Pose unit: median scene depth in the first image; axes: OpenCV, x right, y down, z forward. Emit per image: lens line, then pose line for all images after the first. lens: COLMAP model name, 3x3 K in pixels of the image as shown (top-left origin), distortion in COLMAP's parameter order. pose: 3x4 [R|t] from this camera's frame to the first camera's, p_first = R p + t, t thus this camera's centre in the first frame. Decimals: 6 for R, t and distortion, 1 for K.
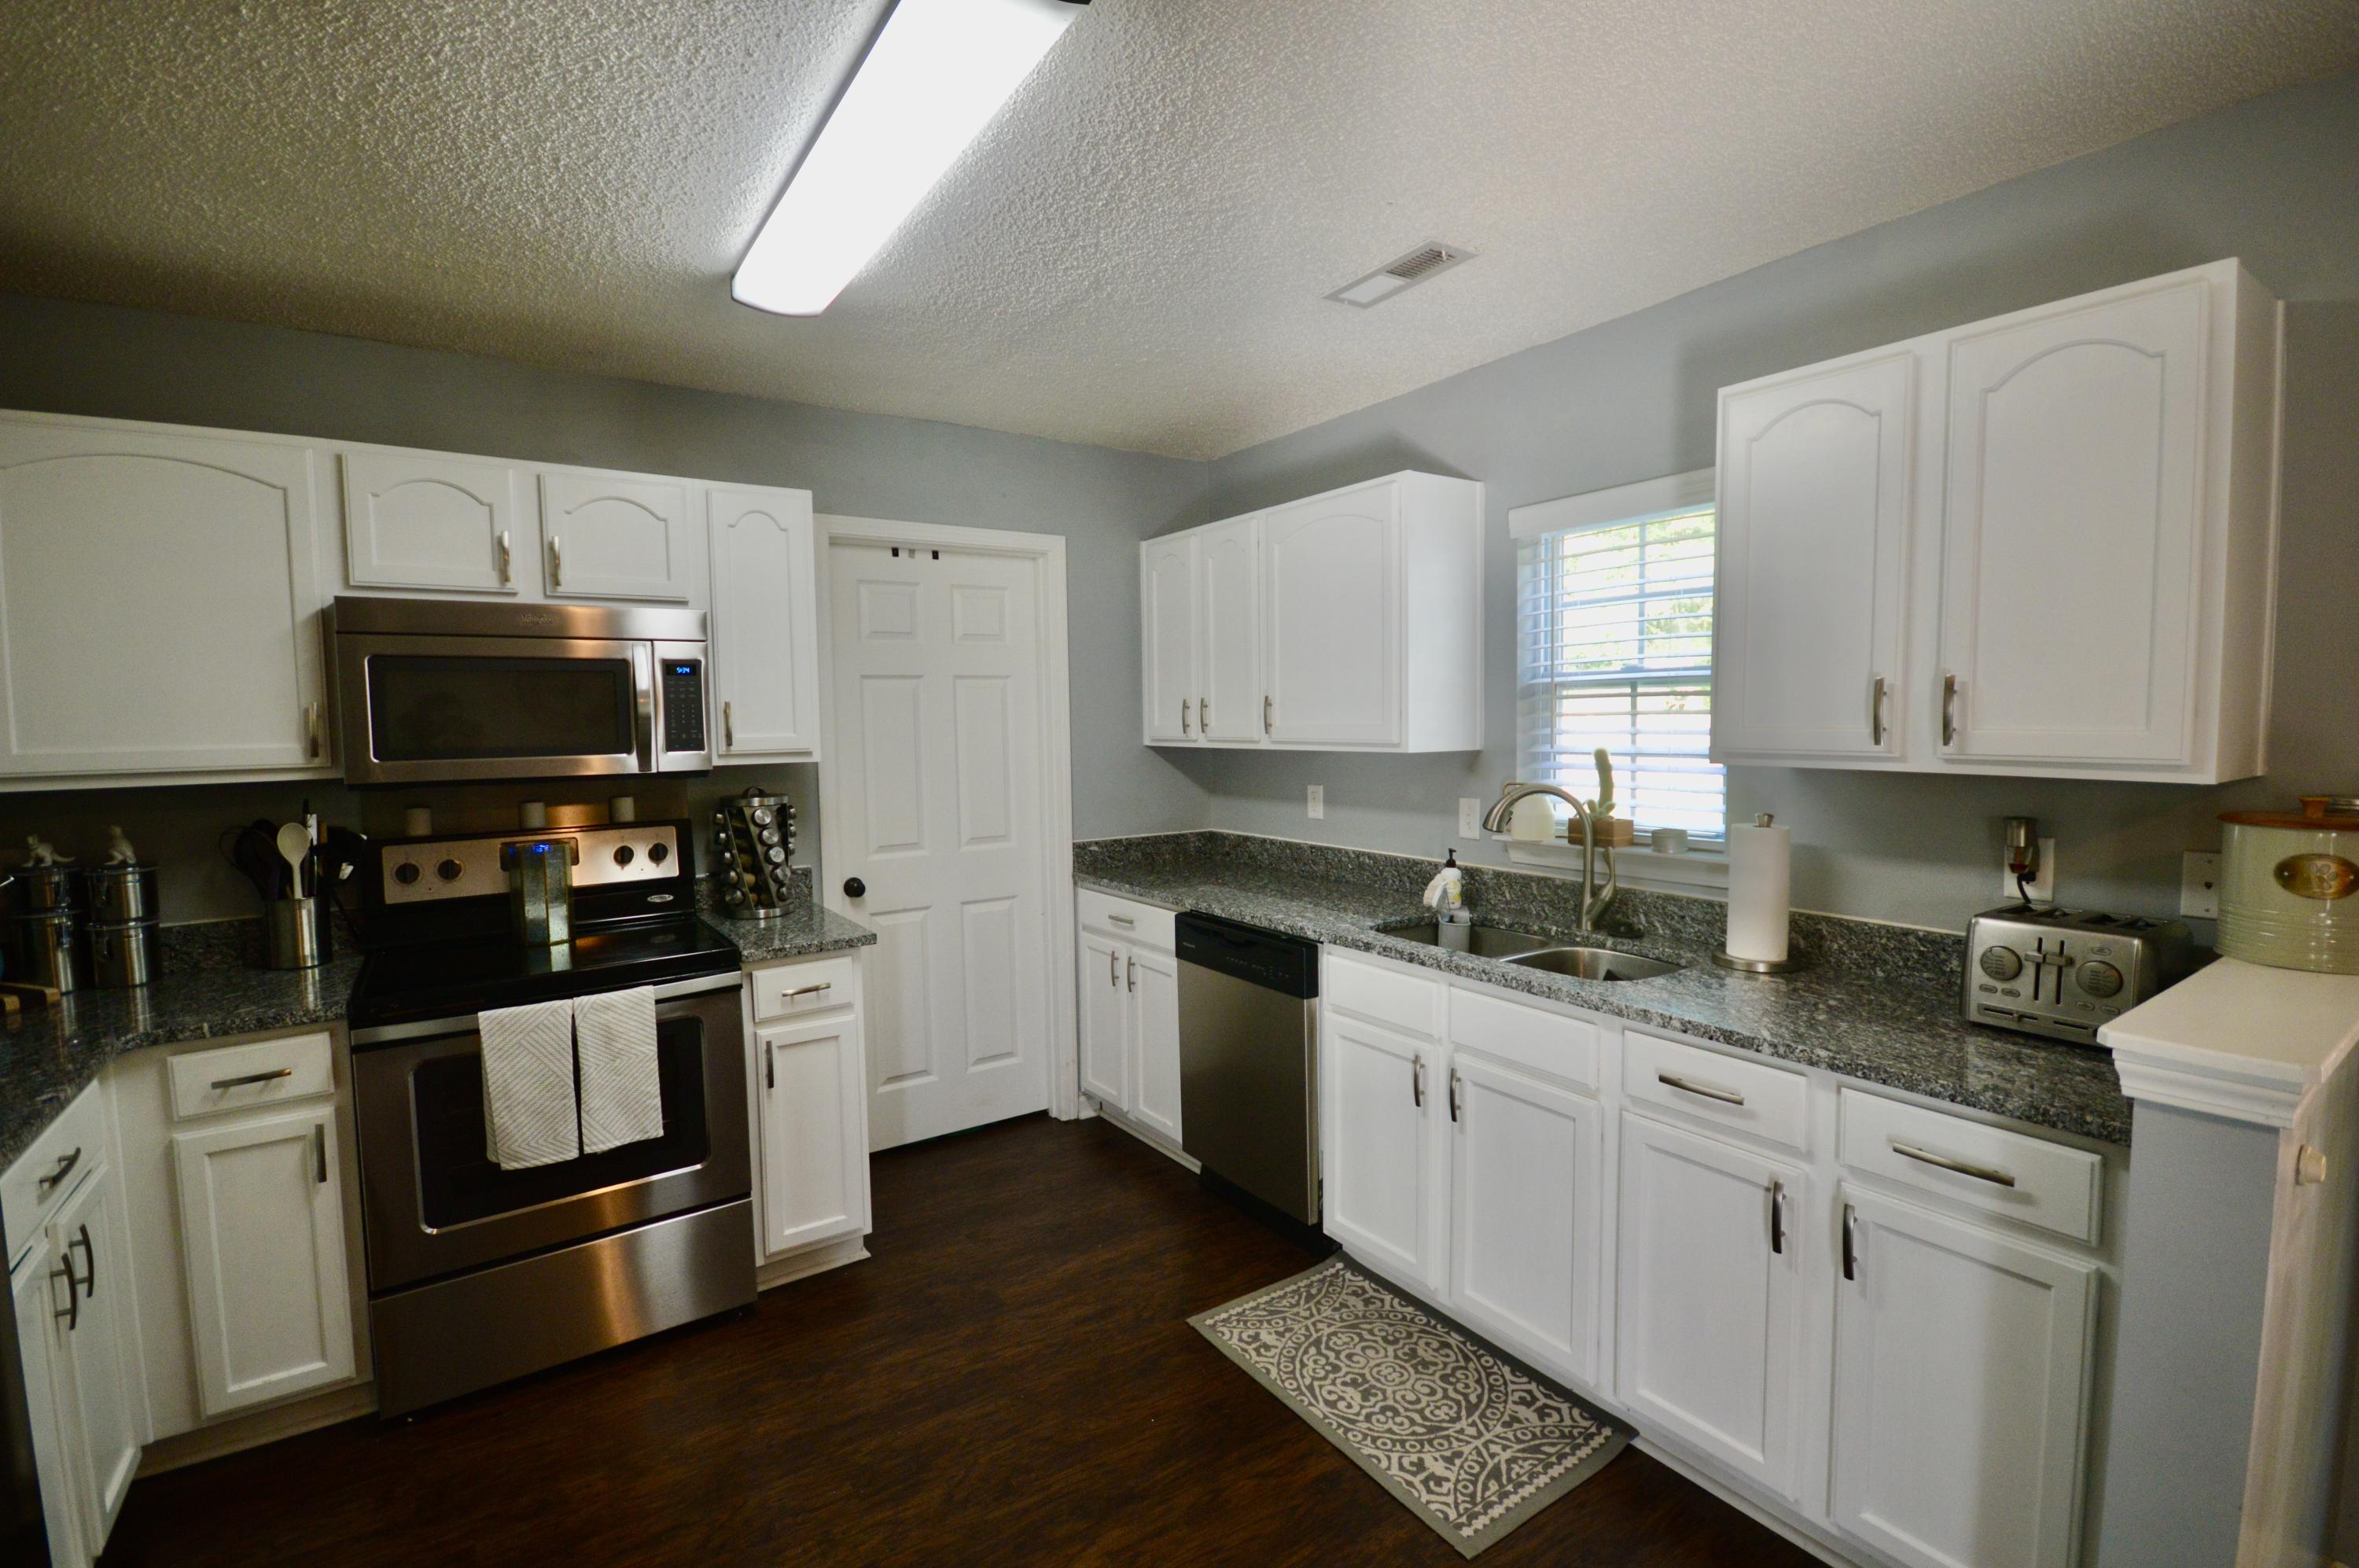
lens RADIAL K [[1047.1, 0, 1159.1], [0, 1047.1, 785.7], [0, 0, 1]] dist [0.011736, -0.013716]
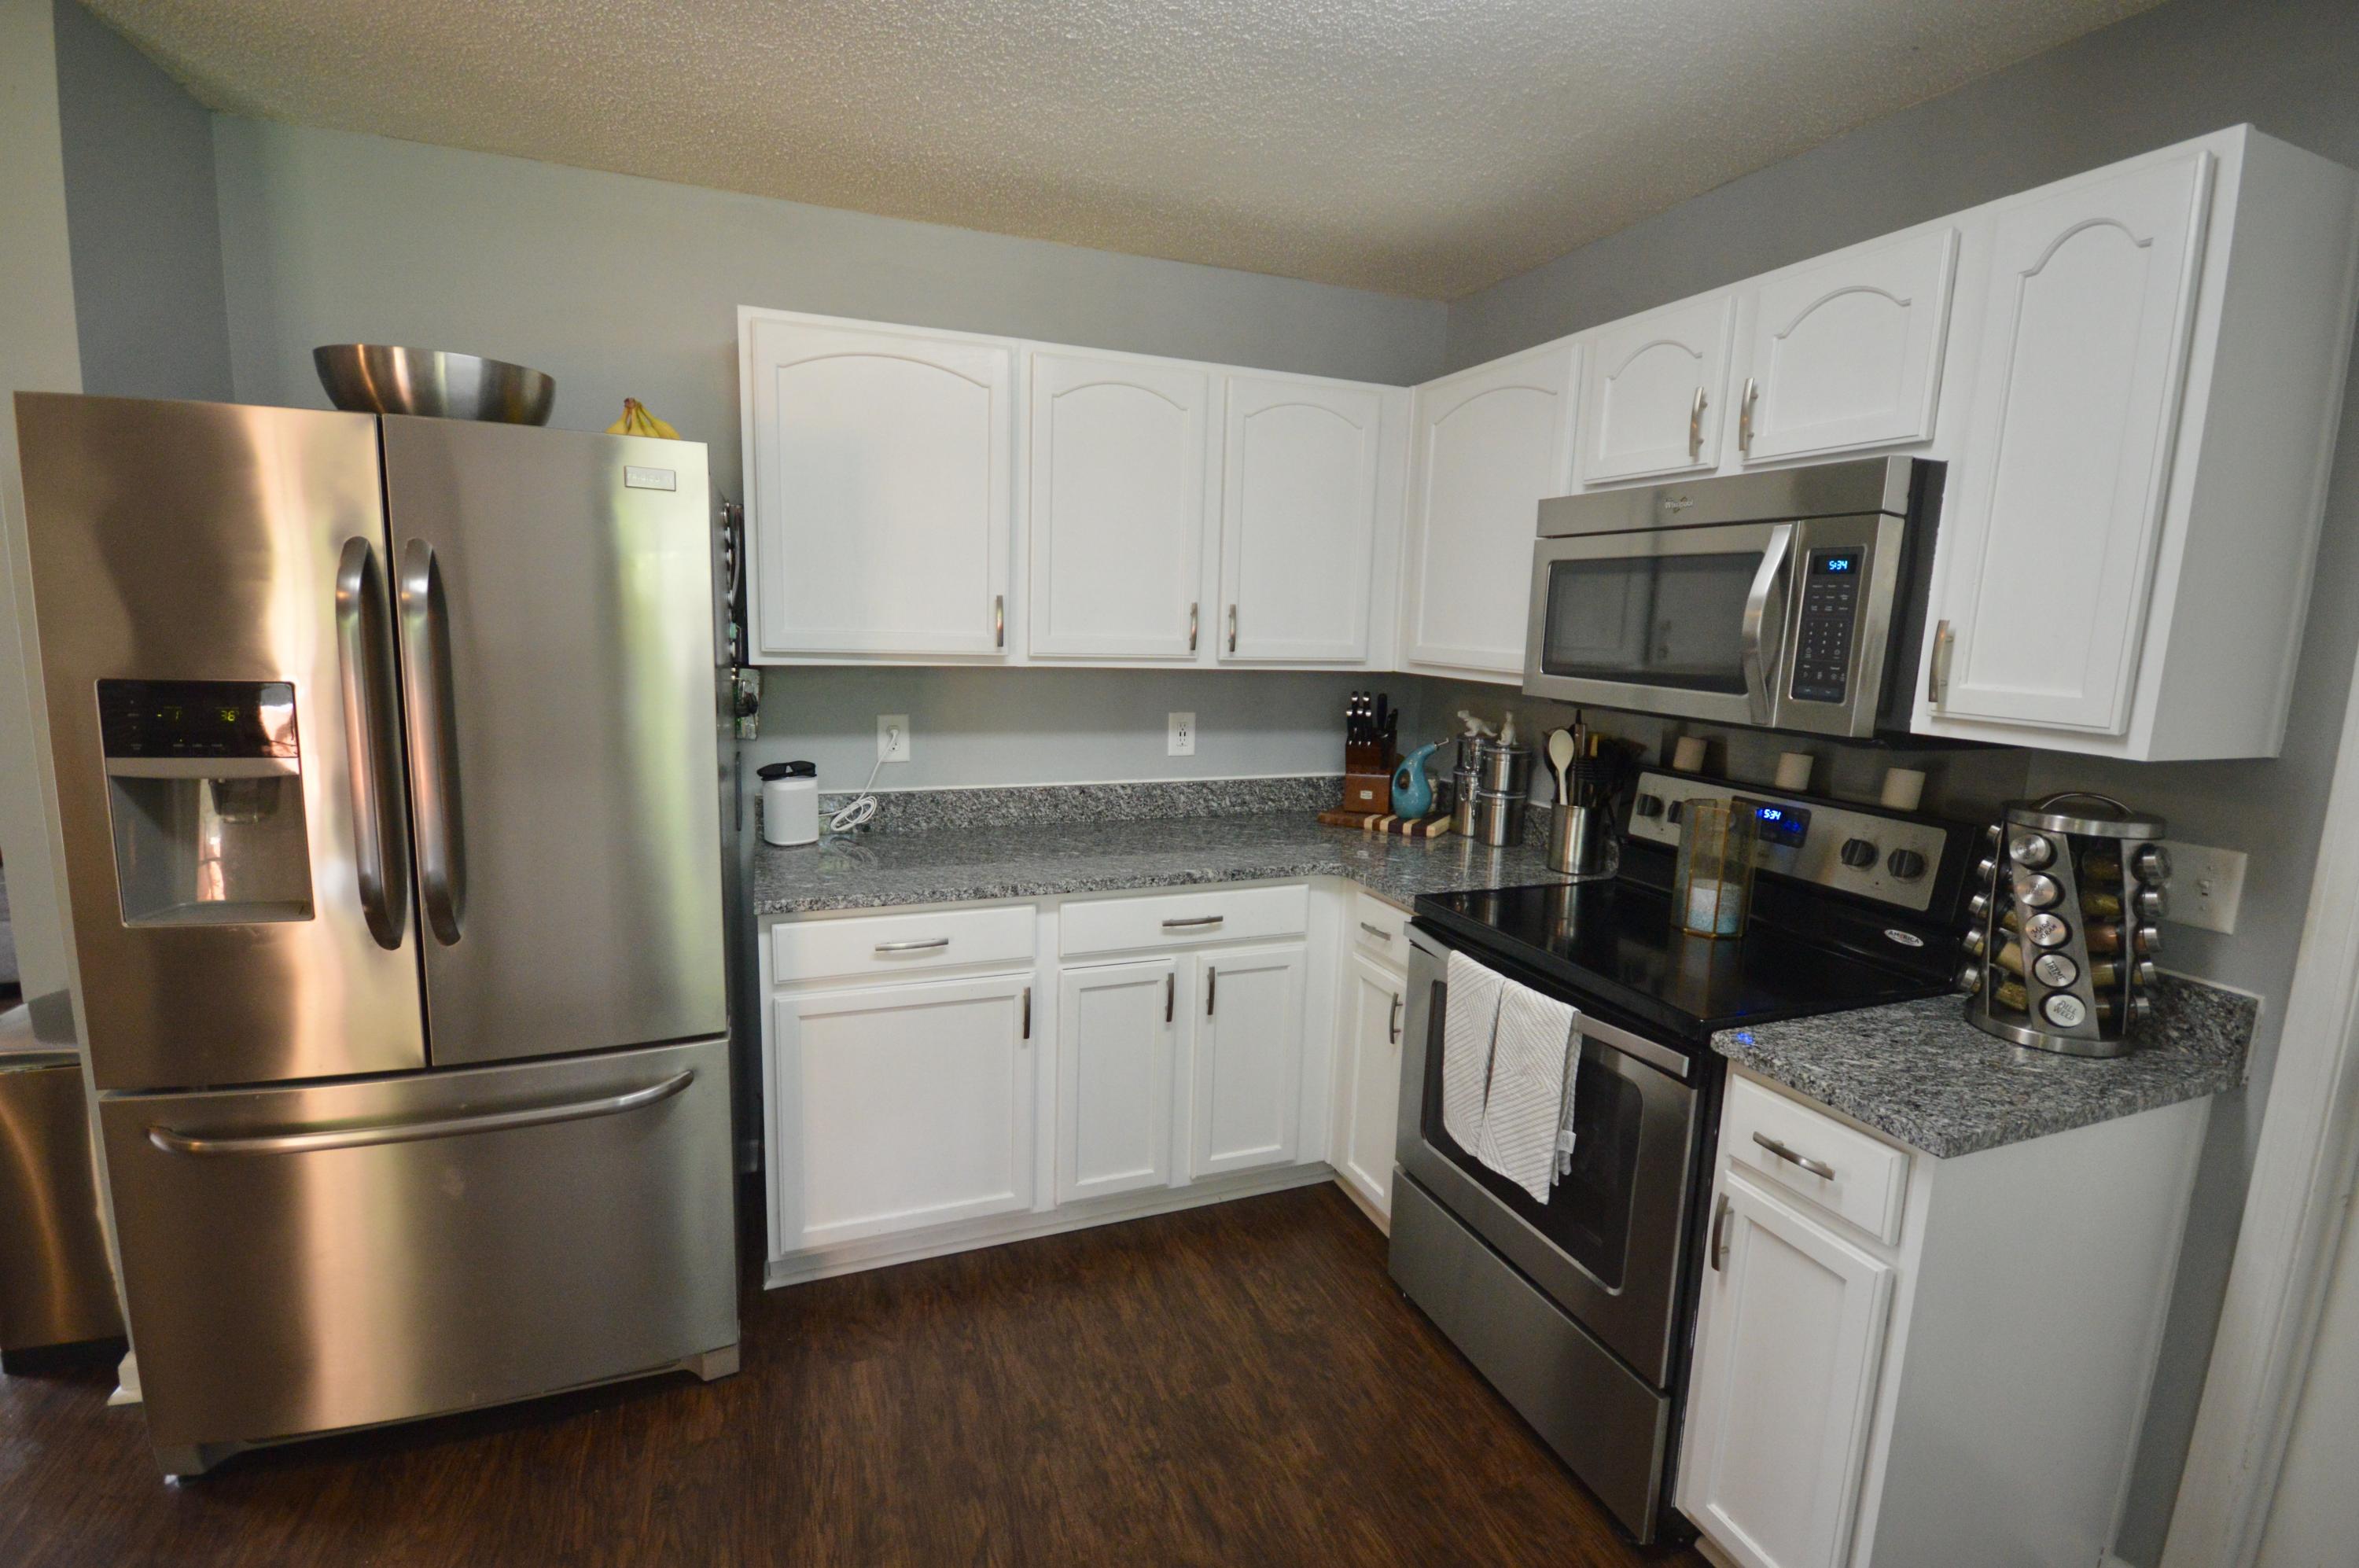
lens RADIAL K [[1047.1, 0, 1172.6], [0, 1047.1, 779.5], [0, 0, 1]] dist [0.011736, -0.013716]
pose [[-0.220585, 0.167184, -0.960933, 0.213666], [-0.091652, 0.977288, 0.191069, -0.067298], [0.971052, 0.130219, -0.200252, 0.732163]]
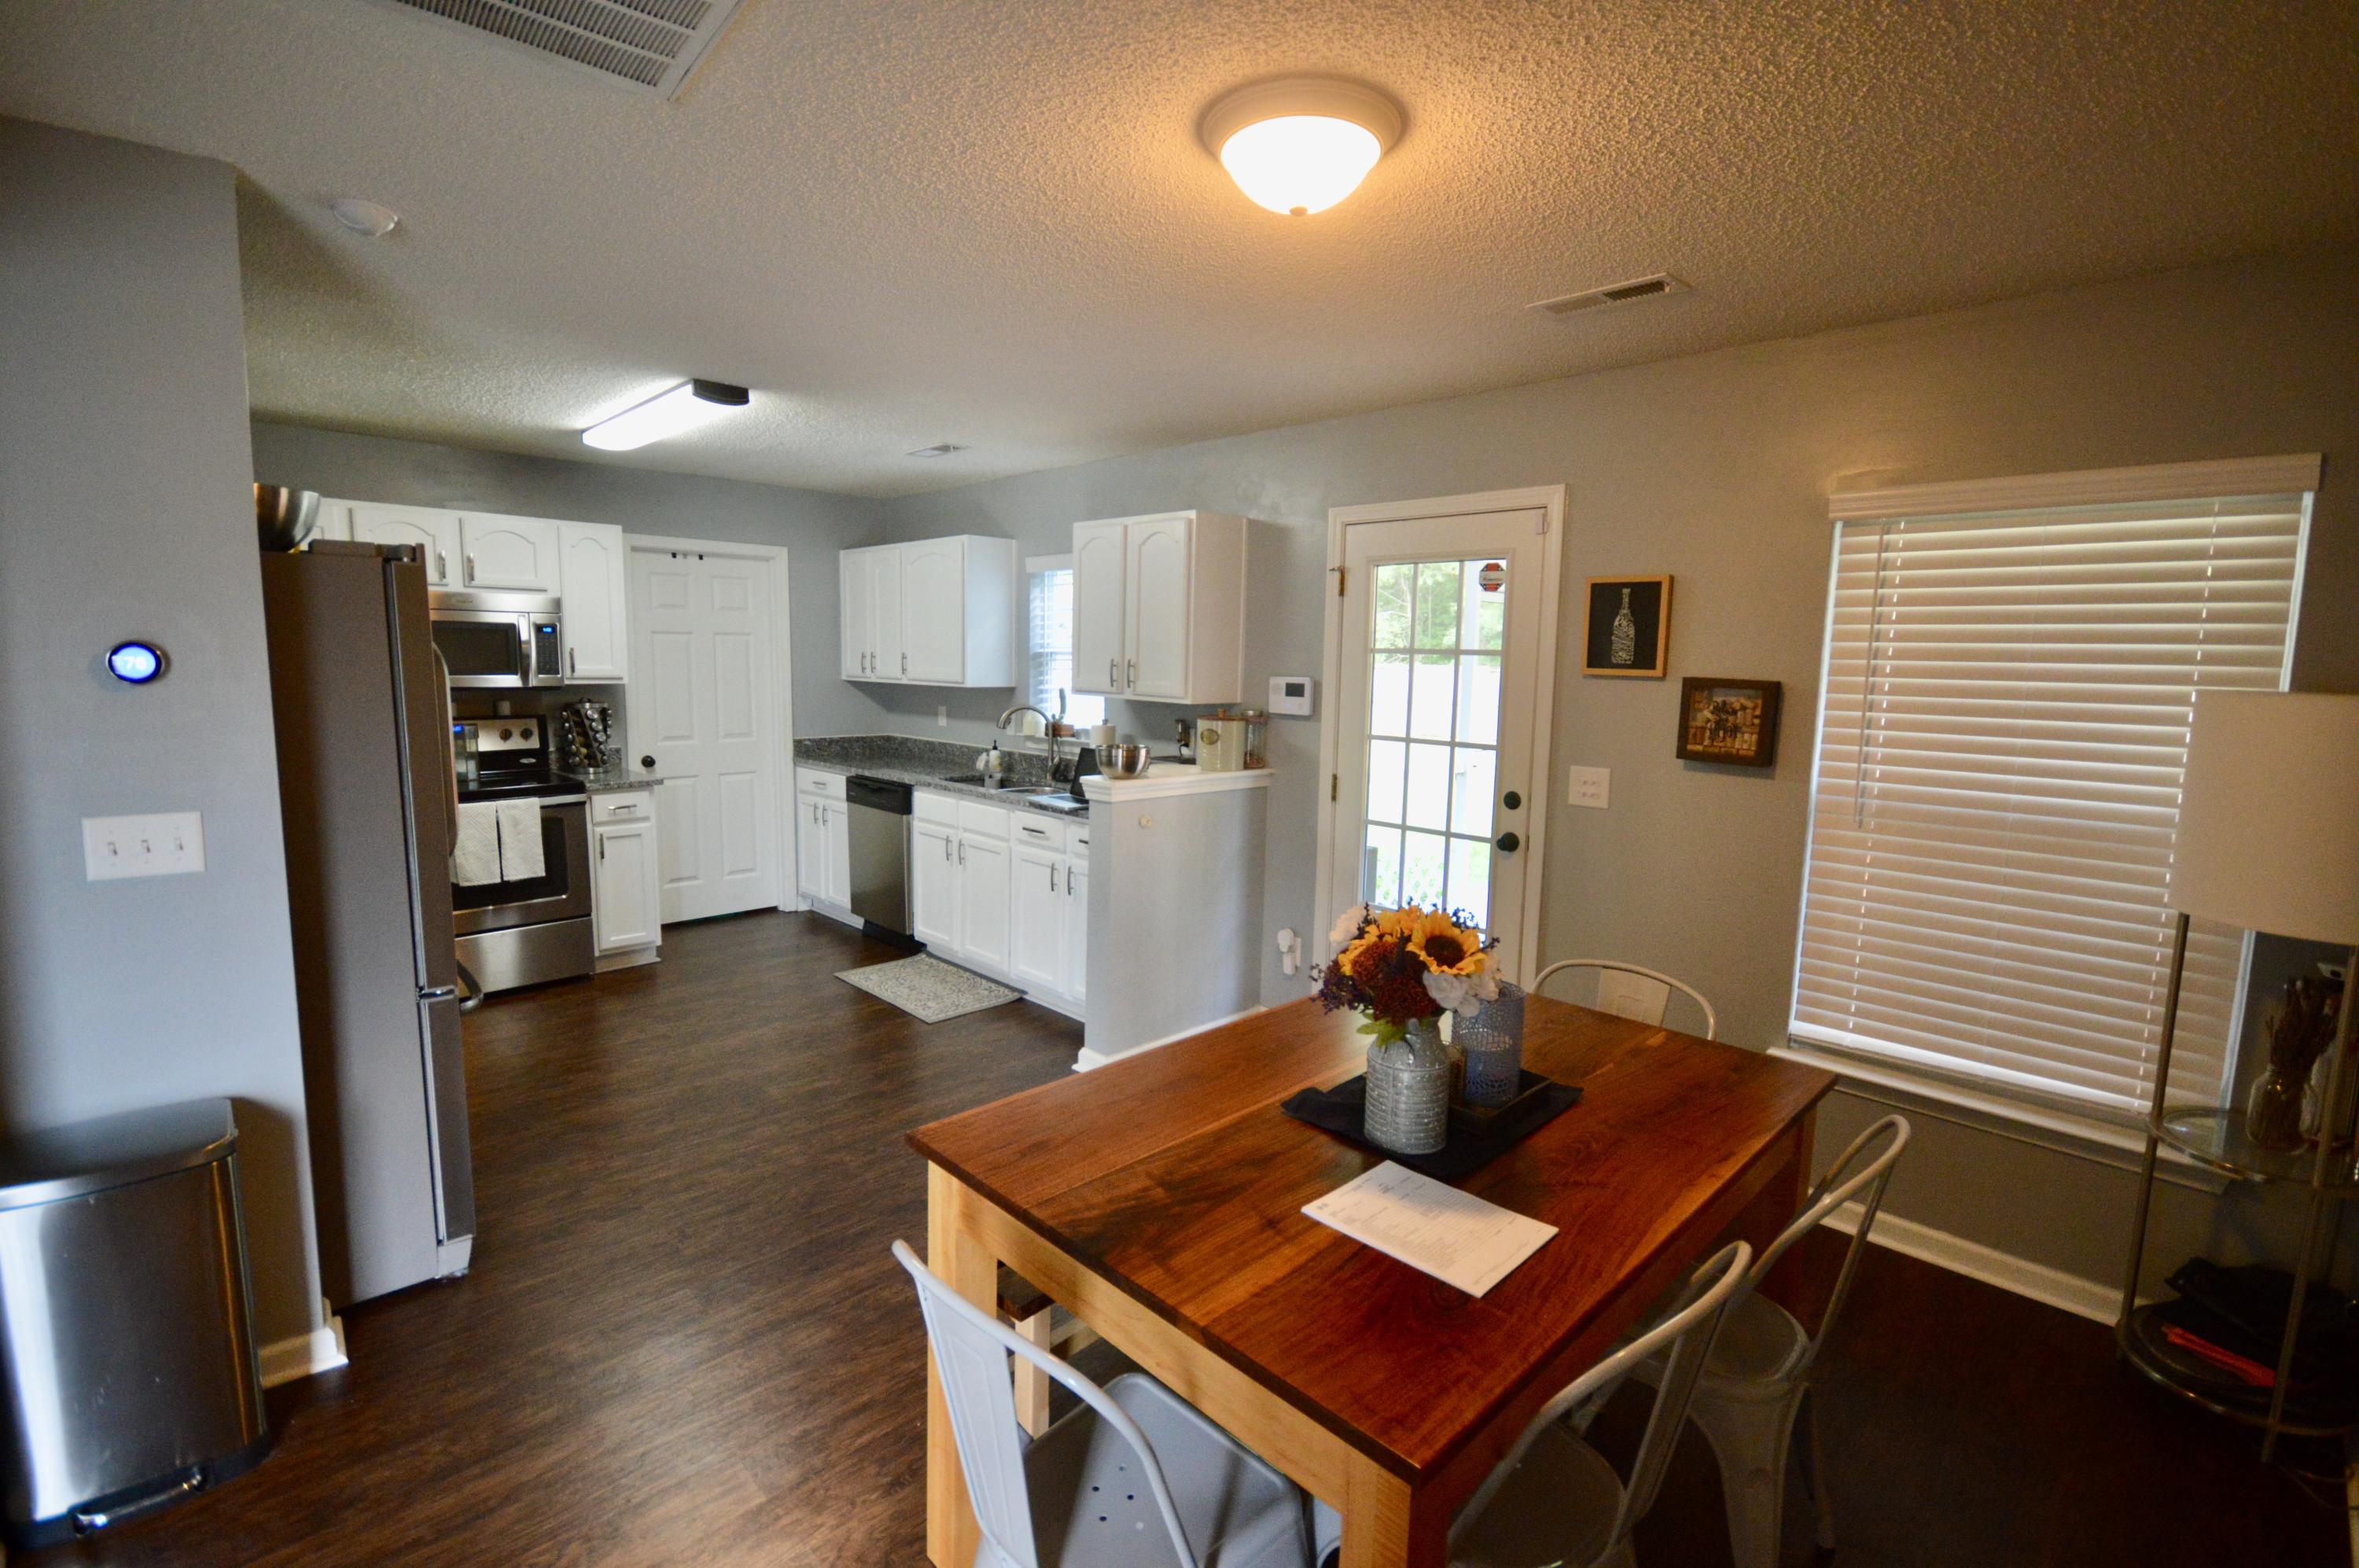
lens RADIAL K [[1047.1, 0, 1160.4], [0, 1047.1, 783.3], [0, 0, 1]] dist [0.011736, -0.013716]
pose [[0.983534, 0.011152, 0.180379, 0.245862], [-0.021207, 0.998321, 0.053910, 0.031967], [-0.179475, -0.056848, 0.982119, -0.924992]]
